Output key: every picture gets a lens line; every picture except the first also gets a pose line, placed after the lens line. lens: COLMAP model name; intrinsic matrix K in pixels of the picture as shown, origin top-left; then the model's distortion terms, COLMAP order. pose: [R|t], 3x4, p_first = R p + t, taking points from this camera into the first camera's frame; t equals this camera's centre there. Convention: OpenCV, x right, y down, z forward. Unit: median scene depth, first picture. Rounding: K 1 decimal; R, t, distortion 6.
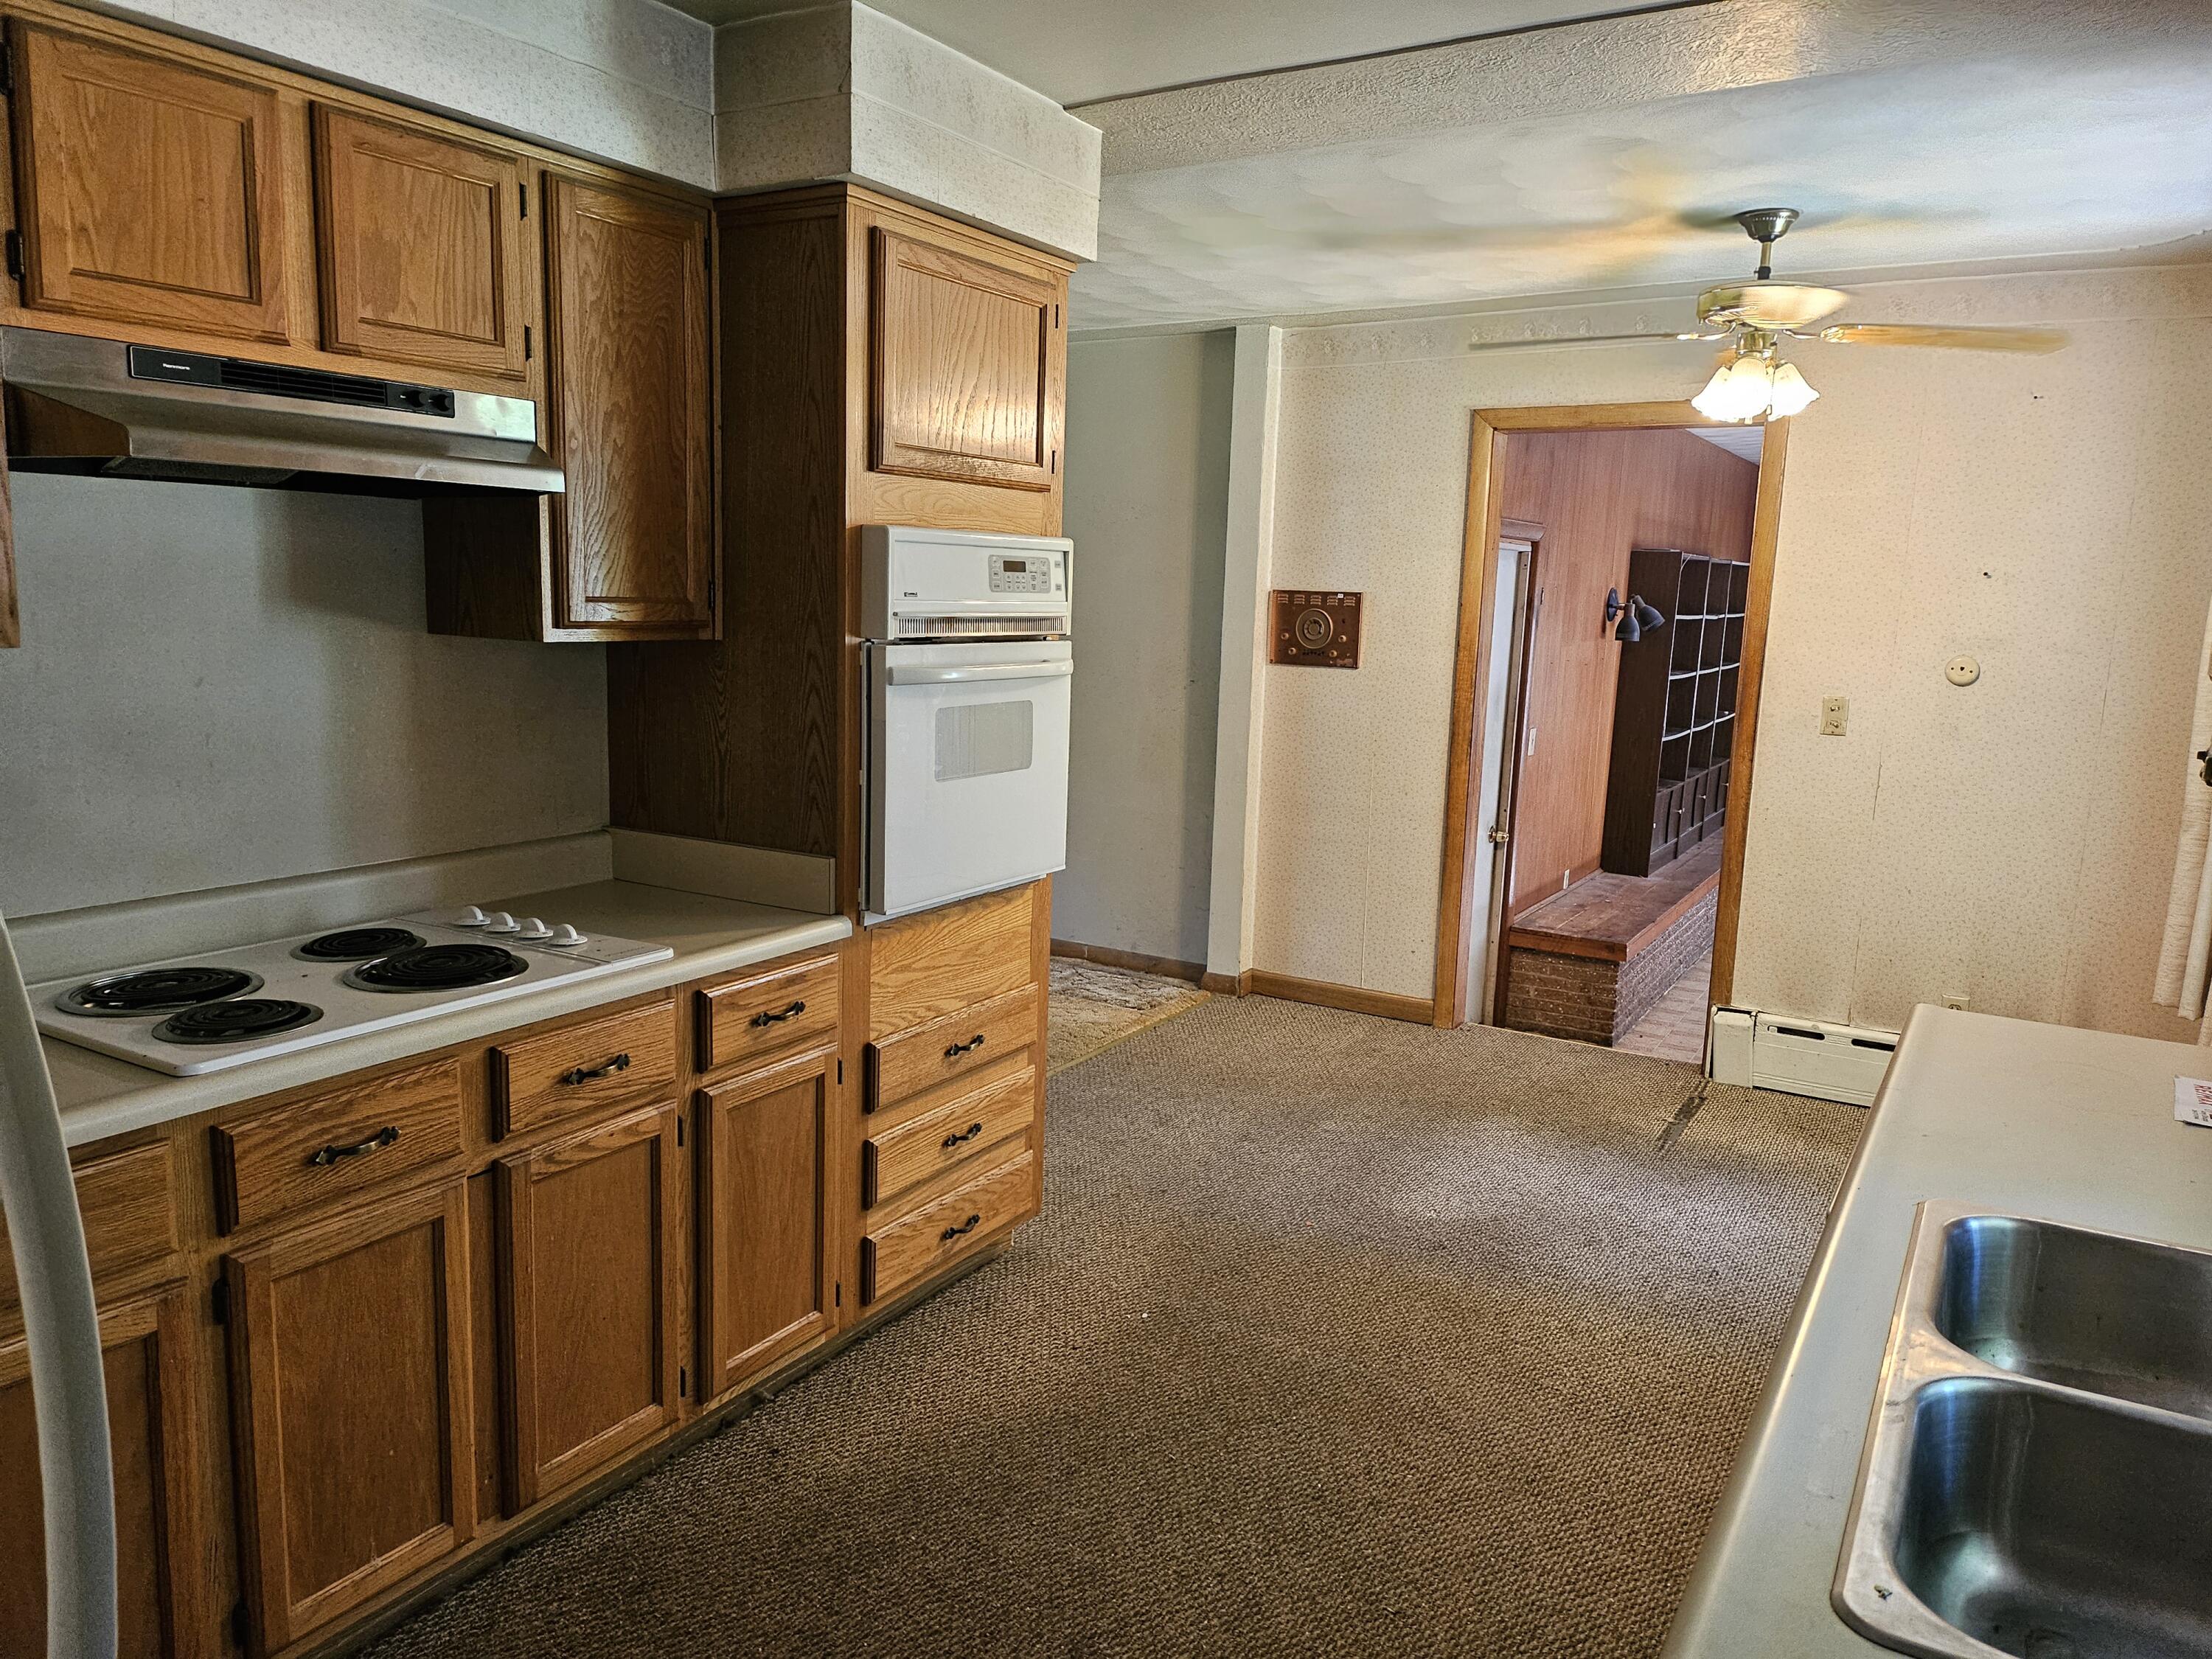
lens RADIAL K [[1555.1, 0, 1102.5], [0, 1555.1, 830.3], [0, 0, 1]] dist [0.061689, -0.033801]
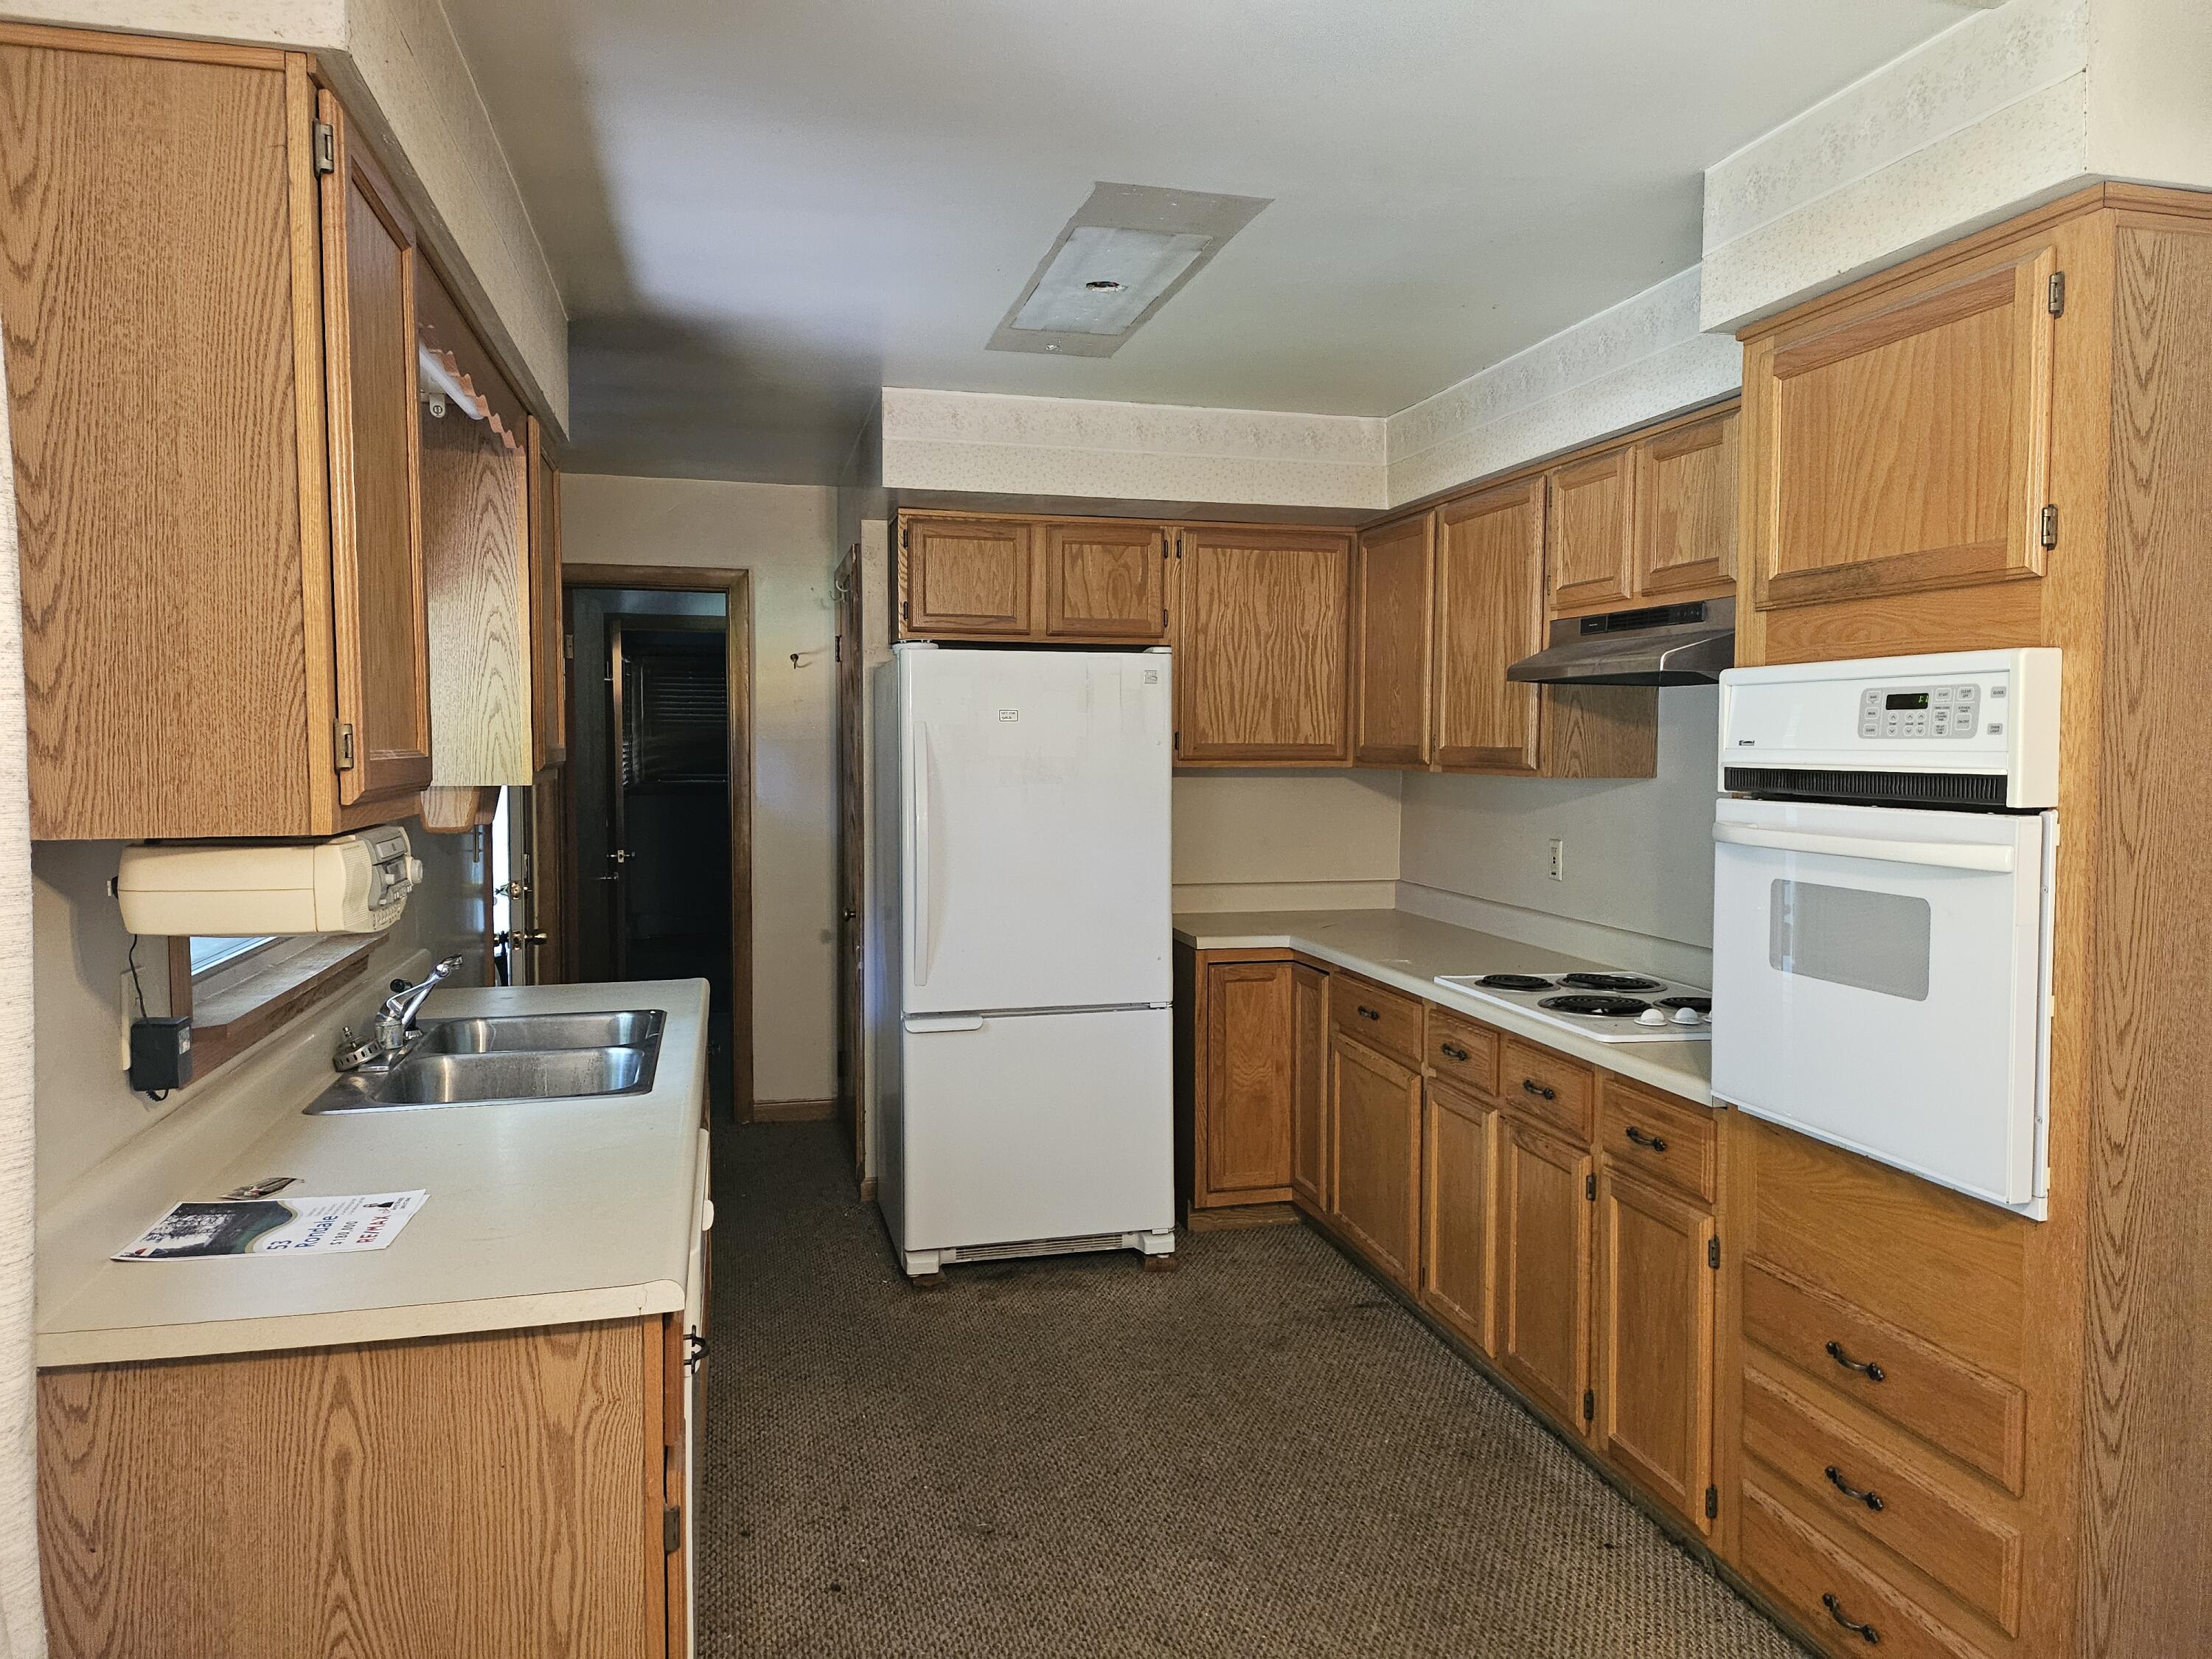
lens RADIAL K [[1555.1, 0, 1106.9], [0, 1555.1, 824.0], [0, 0, 1]] dist [0.061689, -0.033801]
pose [[-0.713725, 0.009945, -0.700355, 0.680116], [-0.129222, 0.980866, 0.145618, -0.170165], [0.688403, 0.194432, -0.698783, 1.241714]]
